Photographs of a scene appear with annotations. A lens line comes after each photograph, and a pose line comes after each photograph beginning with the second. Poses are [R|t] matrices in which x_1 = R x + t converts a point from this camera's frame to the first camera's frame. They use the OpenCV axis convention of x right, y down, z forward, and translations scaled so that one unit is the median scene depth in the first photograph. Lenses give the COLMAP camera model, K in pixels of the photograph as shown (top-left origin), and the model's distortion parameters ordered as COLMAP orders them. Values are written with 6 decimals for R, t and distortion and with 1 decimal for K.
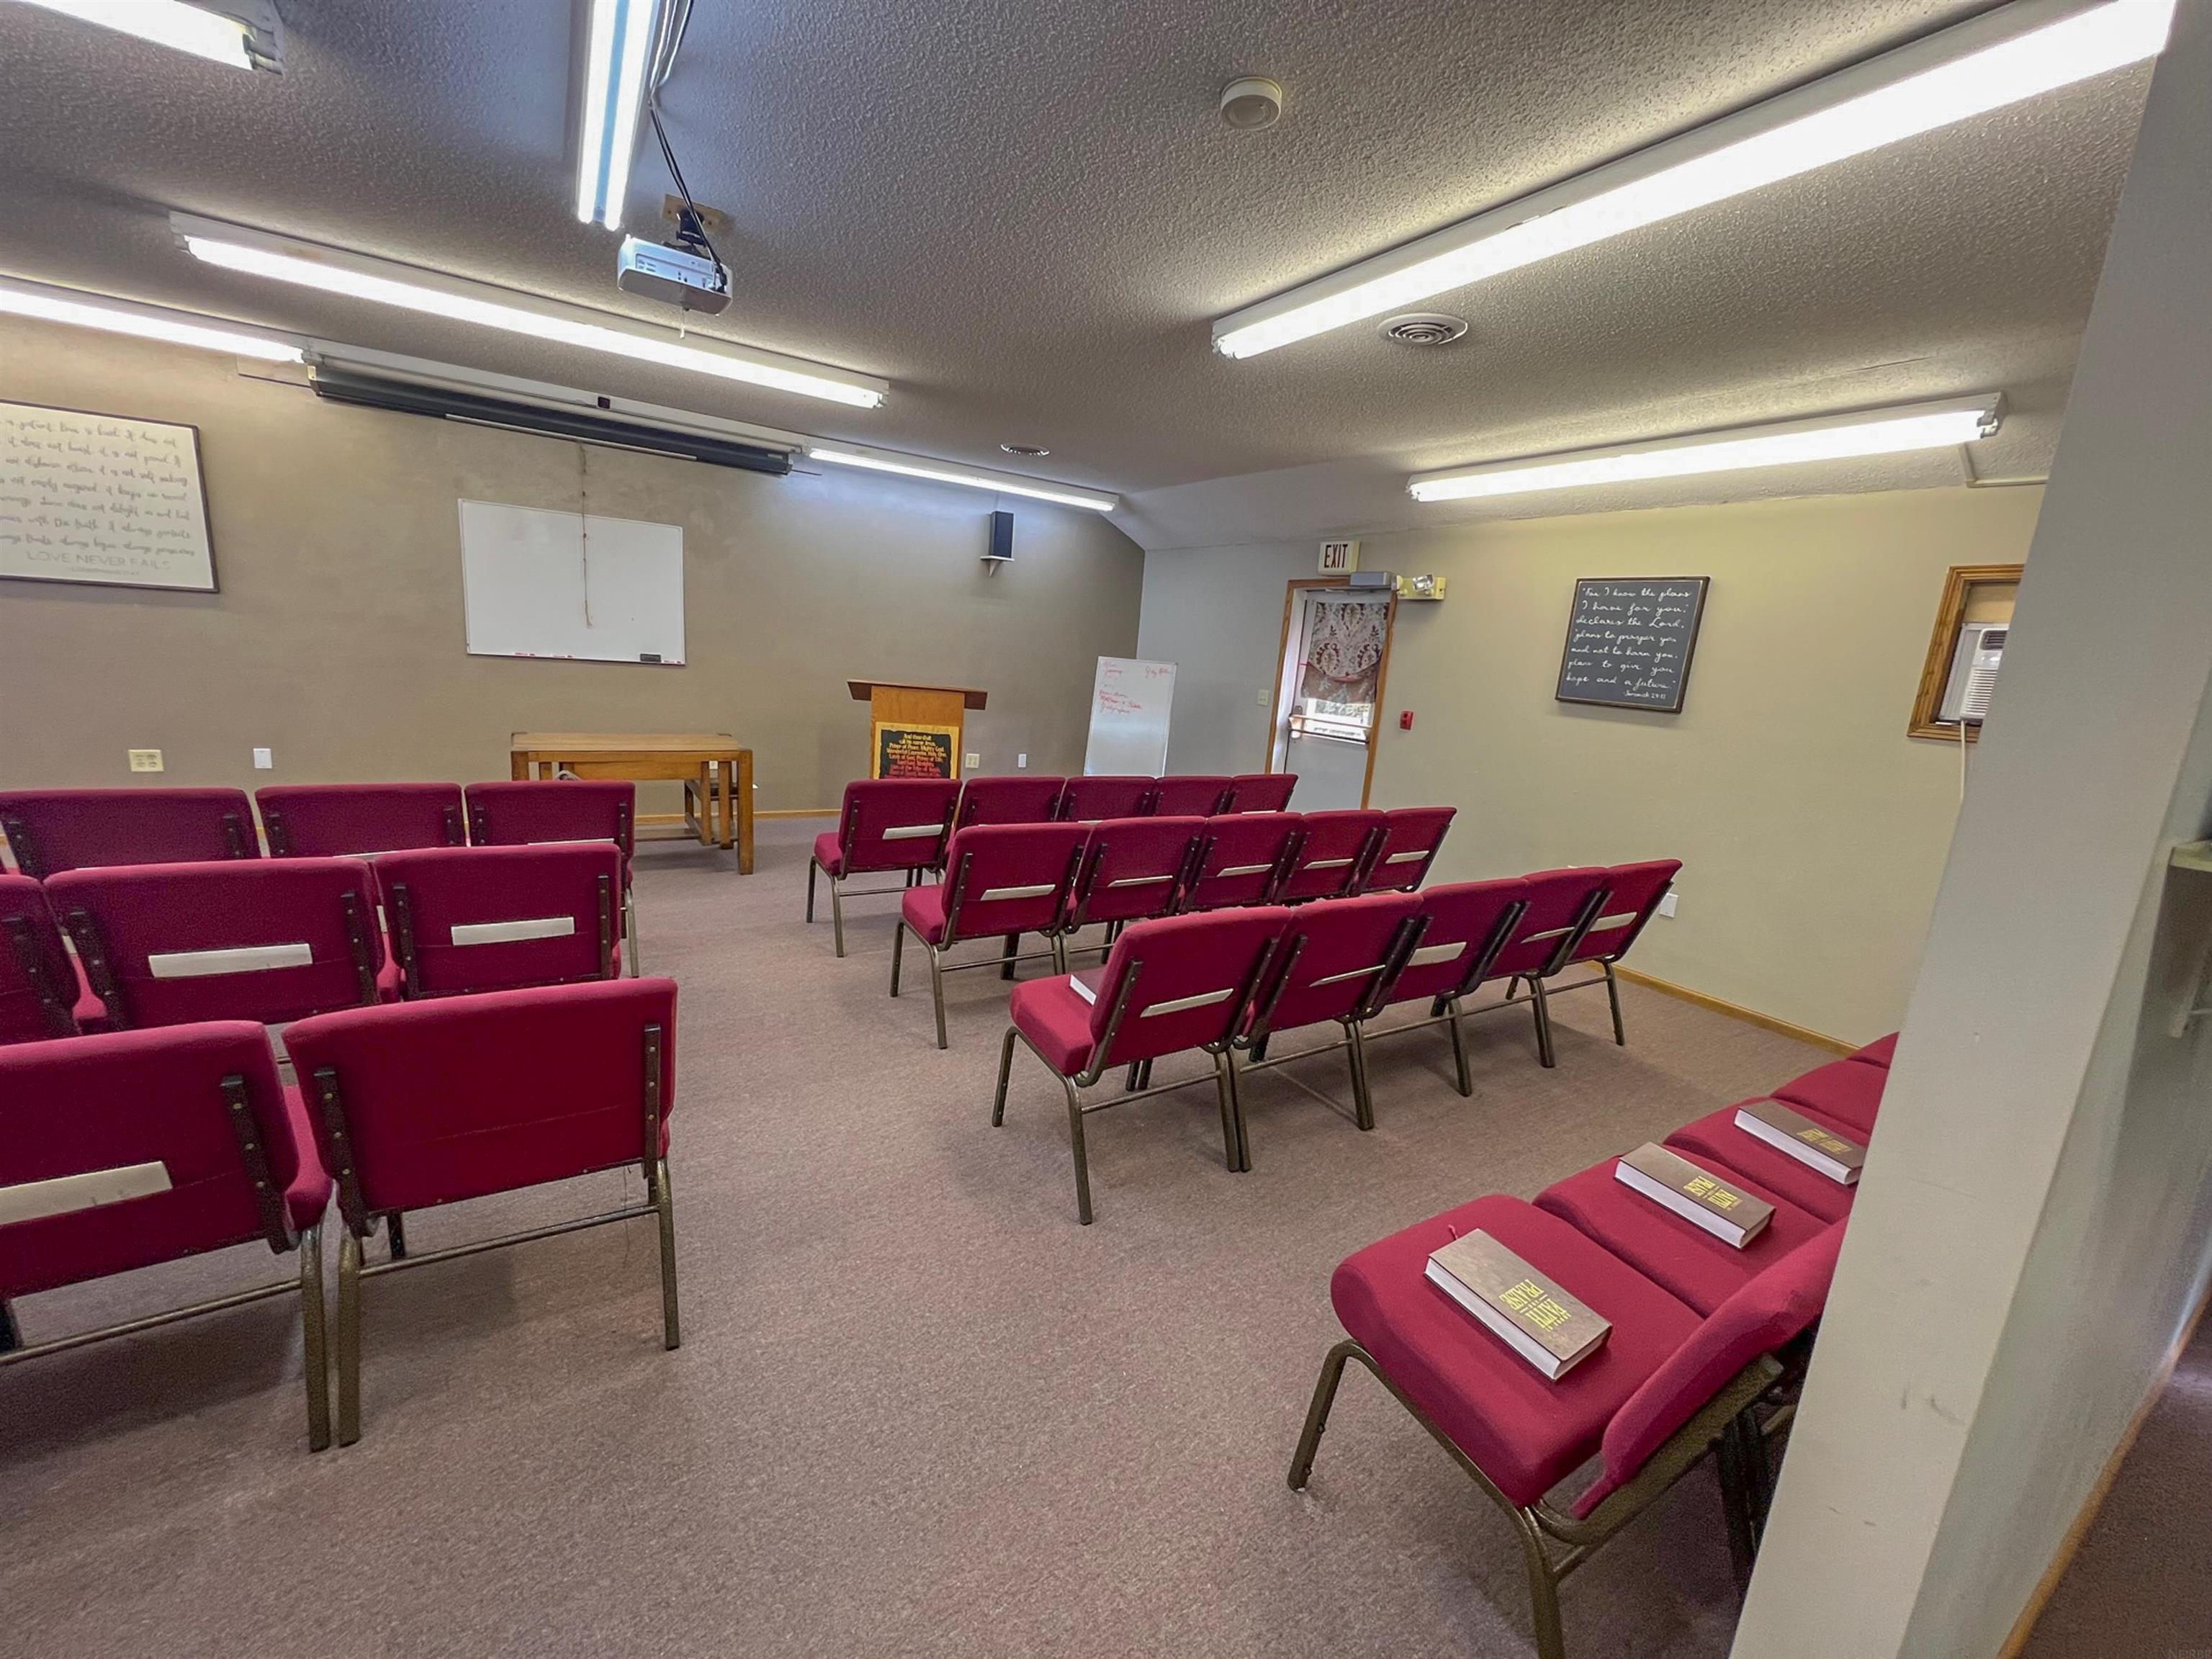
lens RADIAL K [[888.0, 0, 1105.4], [0, 888.0, 822.6], [0, 0, 1]] dist [0.000911, -0.000244]
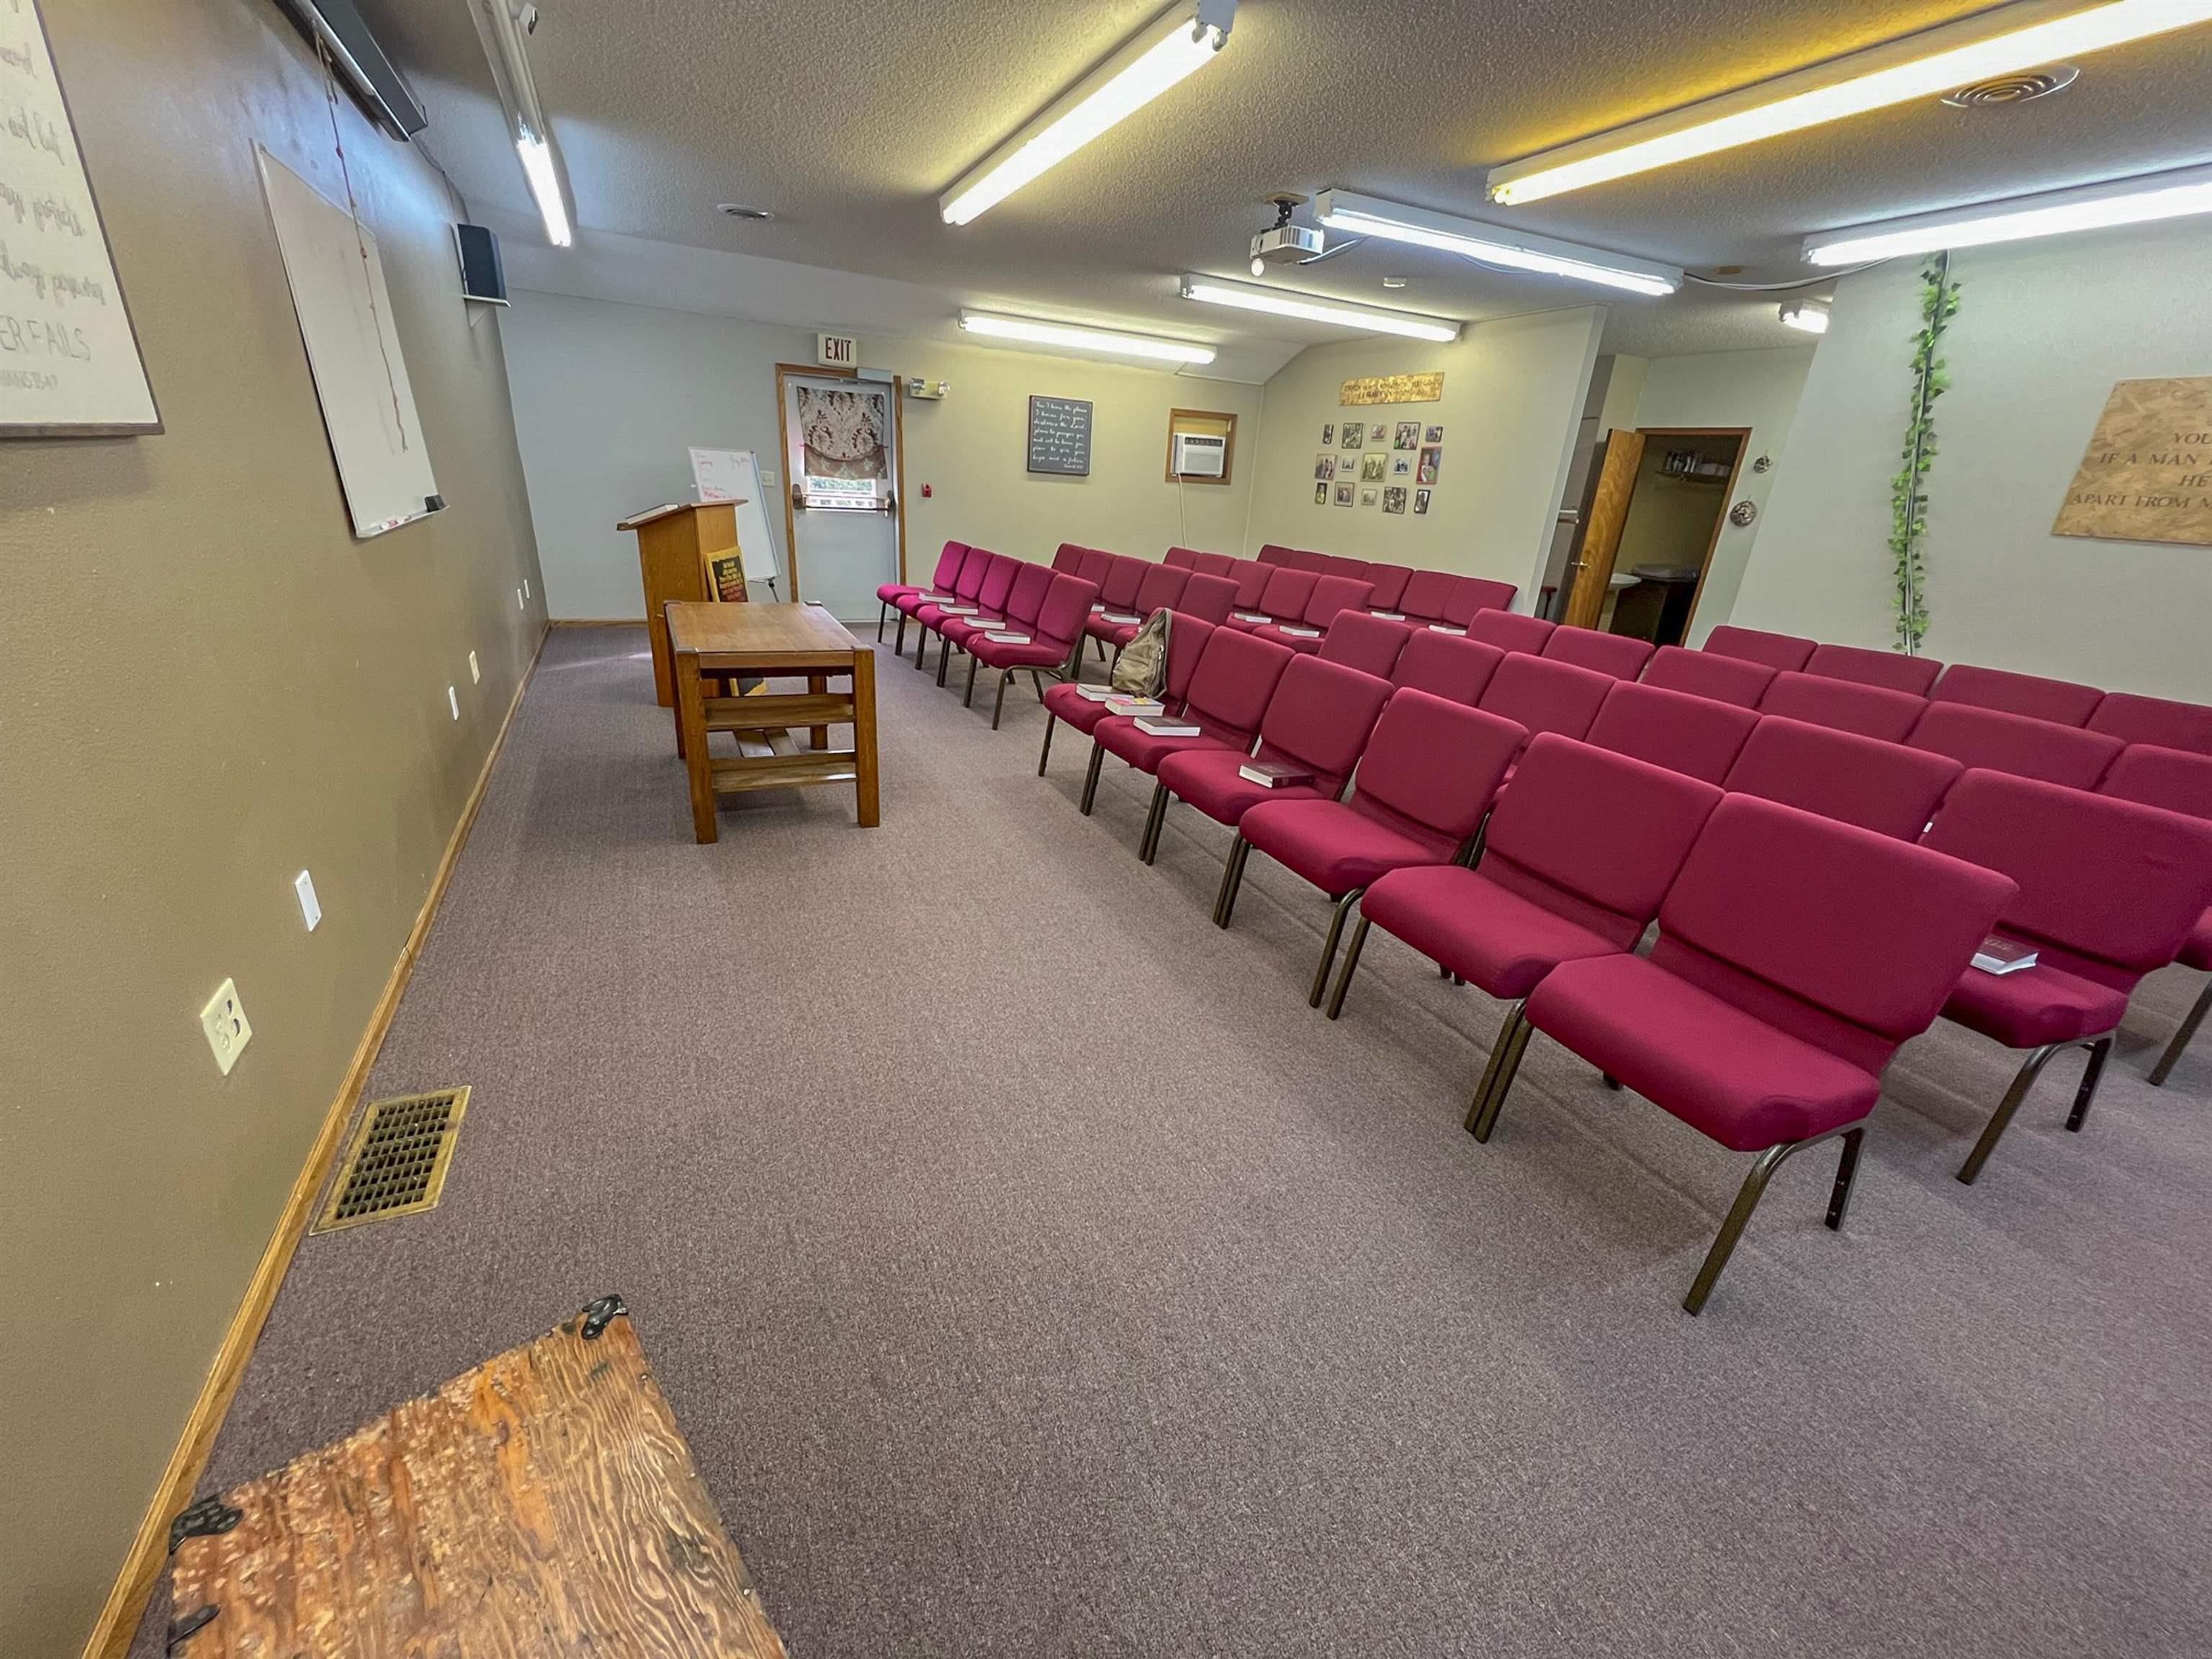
lens RADIAL K [[888.0, 0, 1109.9], [0, 888.0, 822.2], [0, 0, 1]] dist [0.000911, -0.000244]
pose [[0.112581, -0.433525, 0.894082, -1.397536], [0.135846, 0.898069, 0.418352, -0.243696], [-0.984313, 0.074359, 0.159998, 0.676955]]
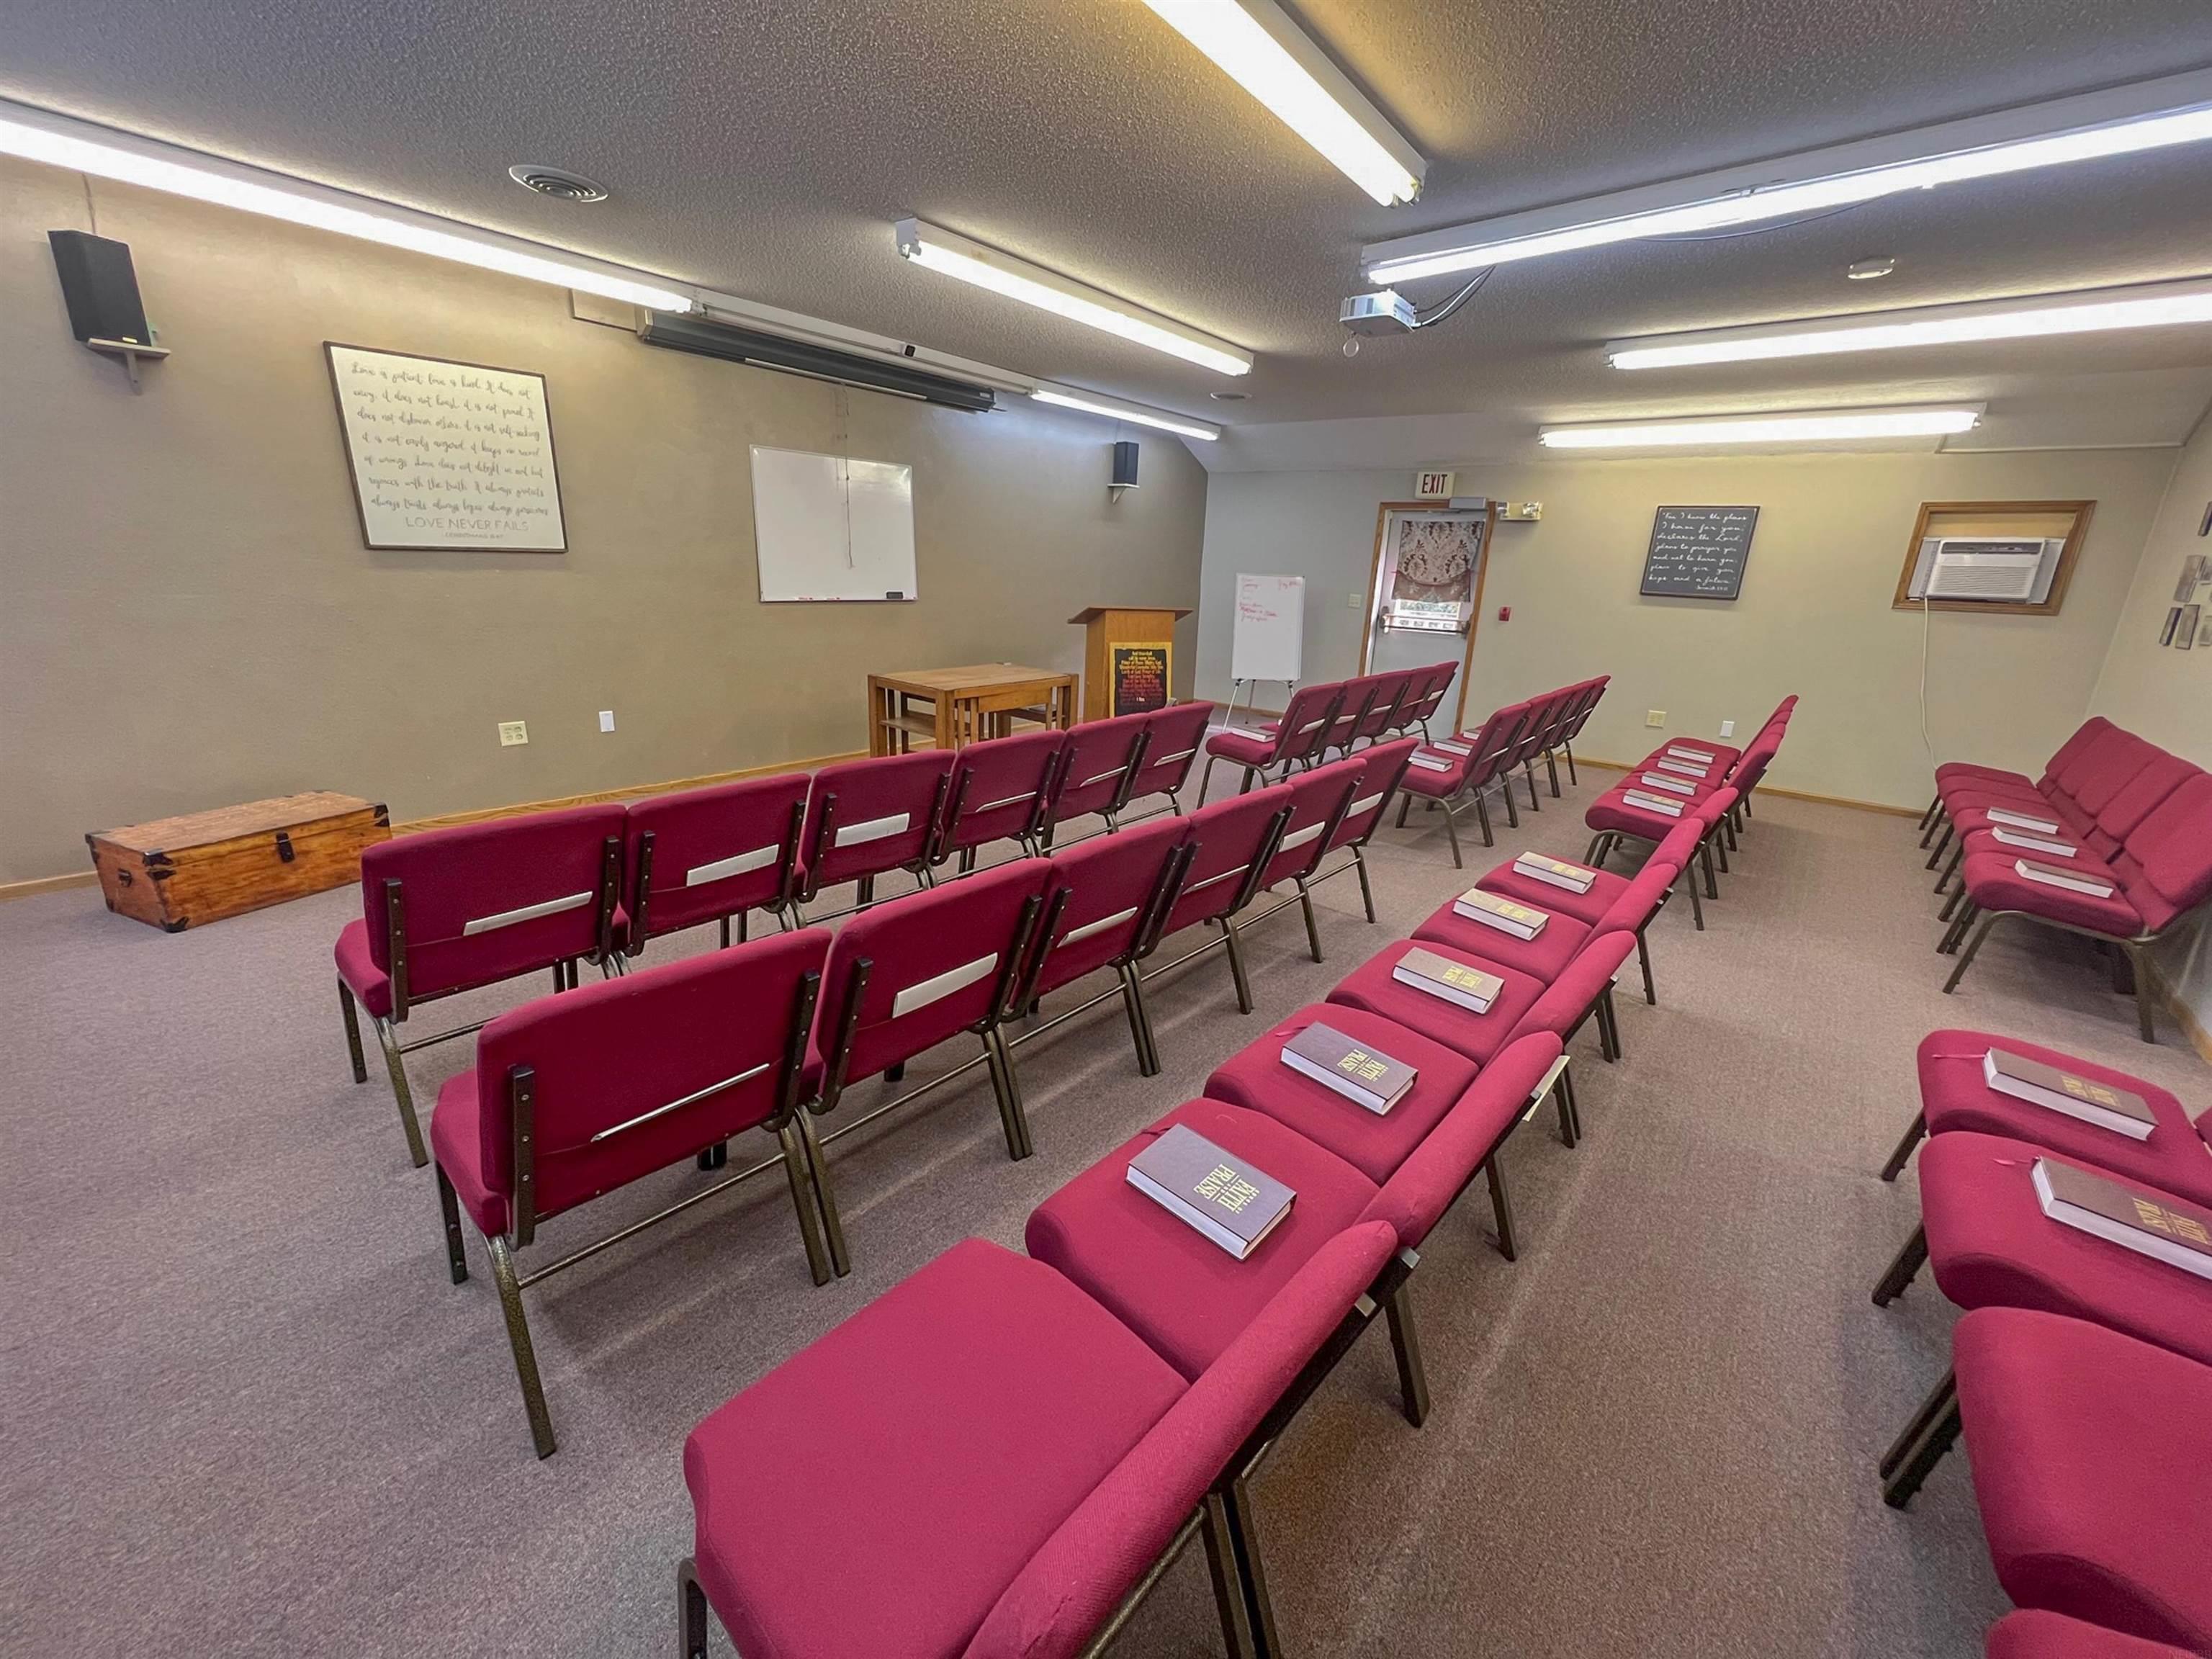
lens RADIAL K [[888.0, 0, 1106.6], [0, 888.0, 819.4], [0, 0, 1]] dist [0.000911, -0.000244]
pose [[0.950048, -0.124276, 0.286292, -0.808031], [0.092064, 0.988077, 0.123403, -0.039662], [-0.298215, -0.090881, 0.950162, -0.129793]]
